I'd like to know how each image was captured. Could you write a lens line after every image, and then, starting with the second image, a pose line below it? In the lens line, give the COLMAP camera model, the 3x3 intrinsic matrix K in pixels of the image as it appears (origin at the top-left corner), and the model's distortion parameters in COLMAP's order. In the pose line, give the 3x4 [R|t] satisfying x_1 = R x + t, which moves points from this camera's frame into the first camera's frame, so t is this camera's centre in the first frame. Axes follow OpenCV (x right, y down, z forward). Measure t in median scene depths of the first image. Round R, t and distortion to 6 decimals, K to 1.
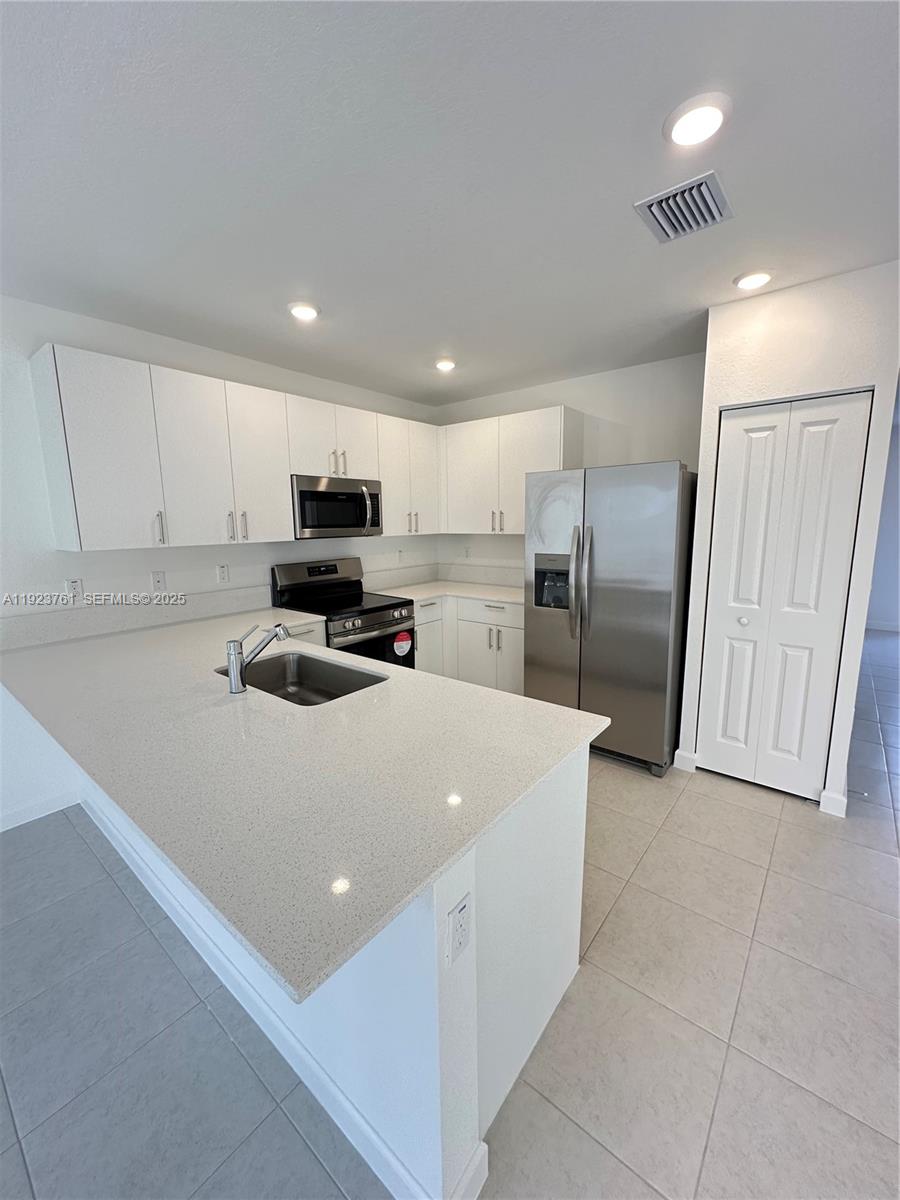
lens RADIAL K [[478.1, 0, 451.5], [0, 478.1, 599.3], [0, 0, 1]] dist [-0.005344, 0.000806]
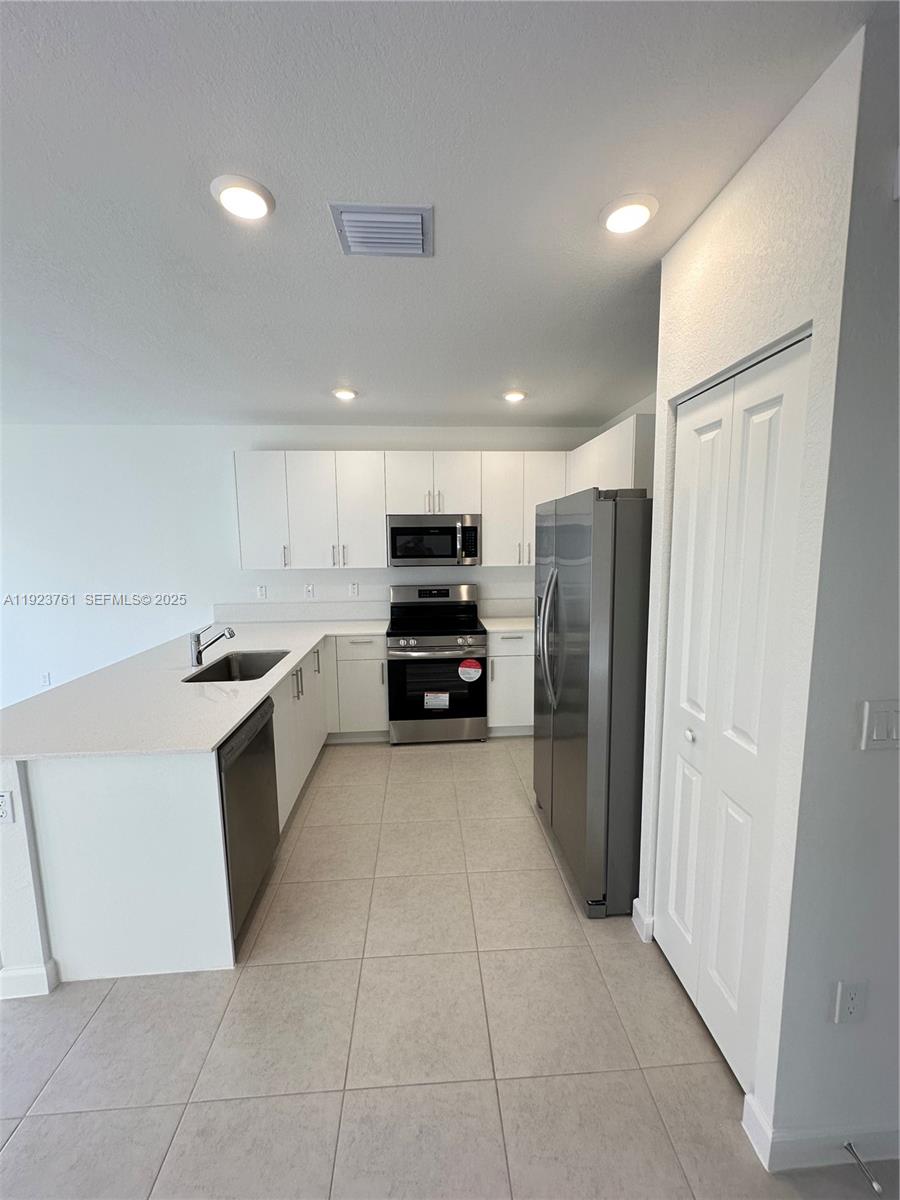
lens RADIAL K [[478.1, 0, 453.4], [0, 478.1, 599.7], [0, 0, 1]] dist [-0.005344, 0.000806]
pose [[0.679297, 0.097730, -0.727327, 0.674576], [-0.118728, 0.992672, 0.022497, -0.086441], [0.724196, 0.071071, 0.685922, 0.274595]]
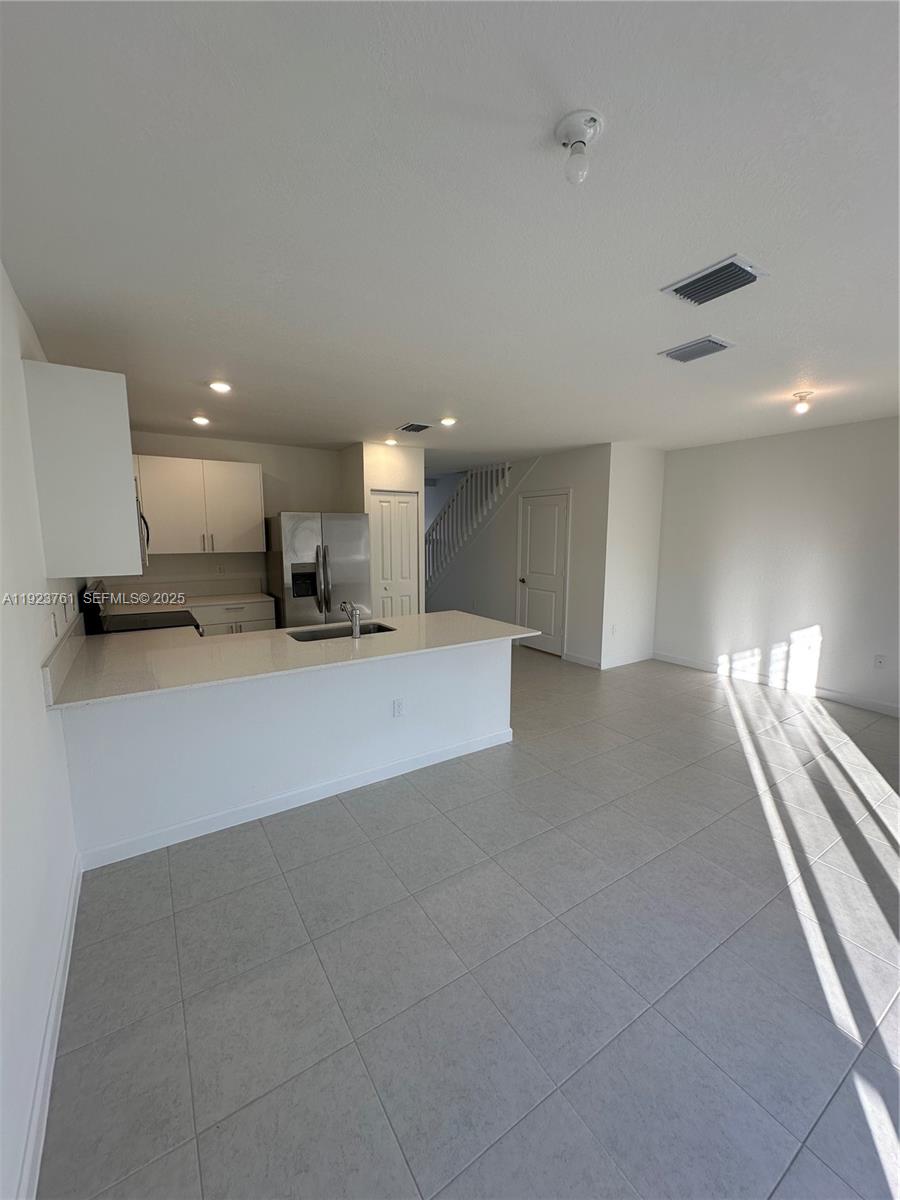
lens RADIAL K [[478.1, 0, 443.1], [0, 478.1, 603.6], [0, 0, 1]] dist [-0.005344, 0.000806]
pose [[0.311823, -0.124947, 0.941889, -1.098997], [0.152210, 0.985082, 0.080286, -0.017388], [-0.937869, 0.118330, 0.326189, 0.049051]]
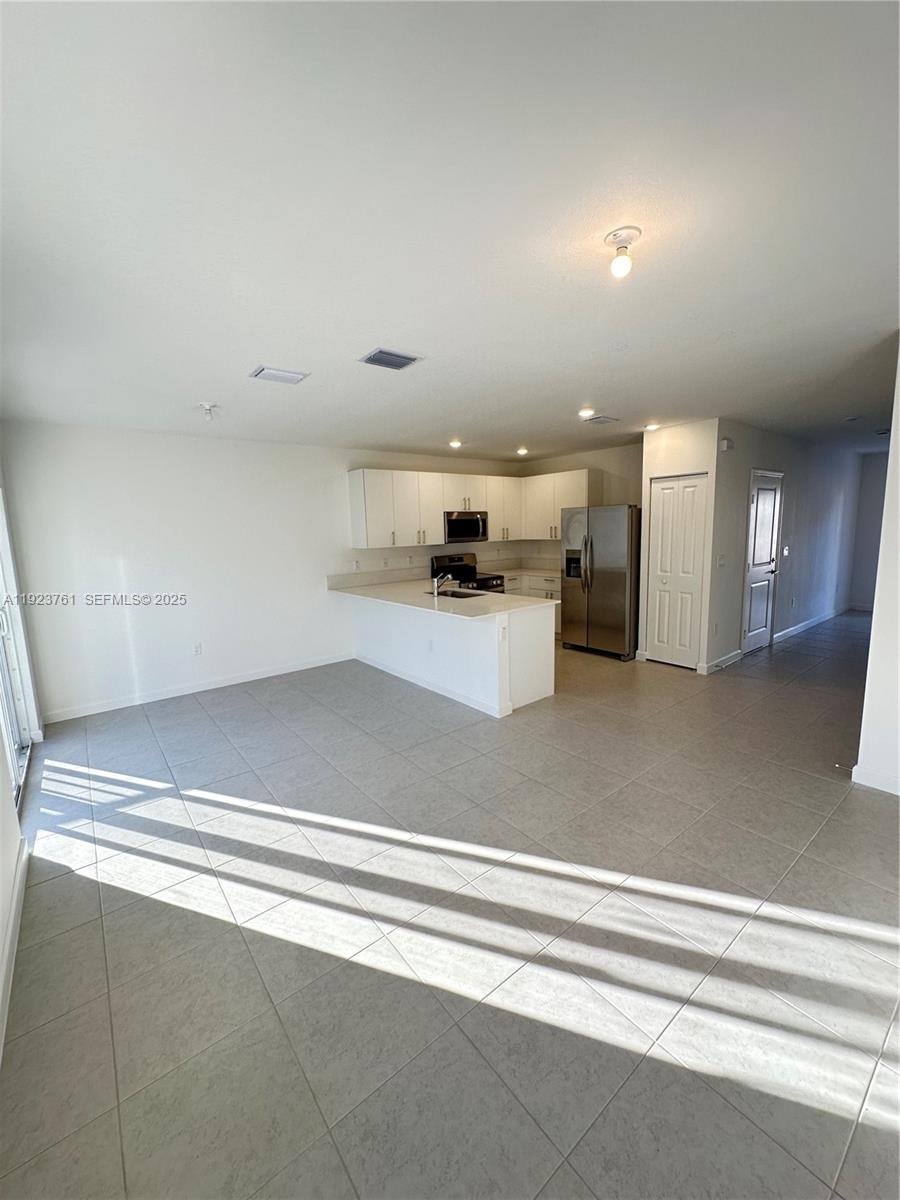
lens RADIAL K [[478.1, 0, 450.7], [0, 478.1, 600.6], [0, 0, 1]] dist [-0.005344, 0.000806]
pose [[0.975826, 0.016685, -0.217909, 0.139199], [-0.018219, 0.999821, -0.005032, 0.123448], [0.217787, 0.008880, 0.975956, -0.946587]]
